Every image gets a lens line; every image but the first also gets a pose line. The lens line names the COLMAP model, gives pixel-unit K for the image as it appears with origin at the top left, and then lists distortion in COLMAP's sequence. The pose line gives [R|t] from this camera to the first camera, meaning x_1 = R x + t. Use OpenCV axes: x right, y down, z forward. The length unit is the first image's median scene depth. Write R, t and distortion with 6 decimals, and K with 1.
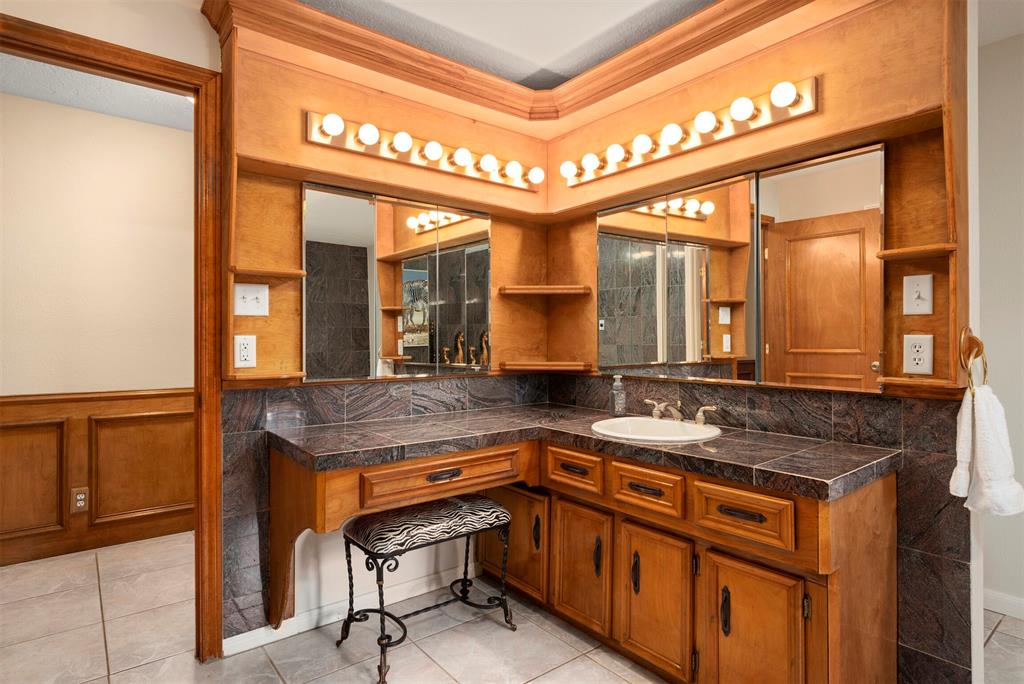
lens RADIAL K [[543.7, 0, 512.0], [0, 543.7, 342.0], [0, 0, 1]] dist [-0.000192, 0.000005]
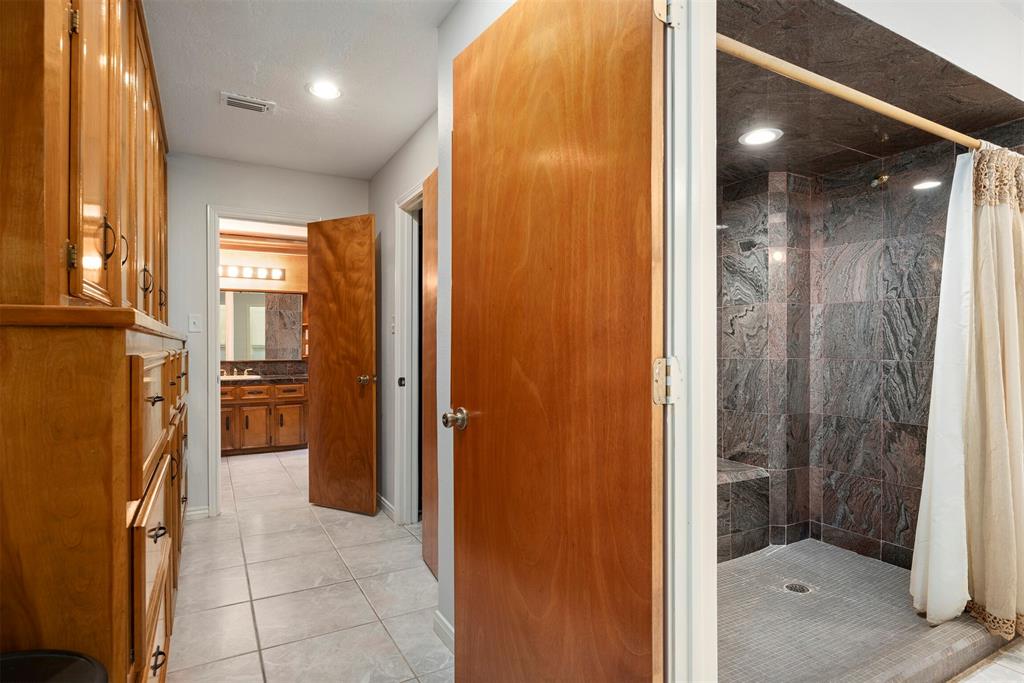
lens RADIAL K [[543.7, 0, 512.0], [0, 543.7, 341.5], [0, 0, 1]] dist [-0.000192, 0.000005]
pose [[0.163659, 0.006084, 0.986498, -2.764782], [0.002250, 0.999976, -0.006540, -0.007603], [-0.986514, 0.003290, 0.163642, -1.054093]]
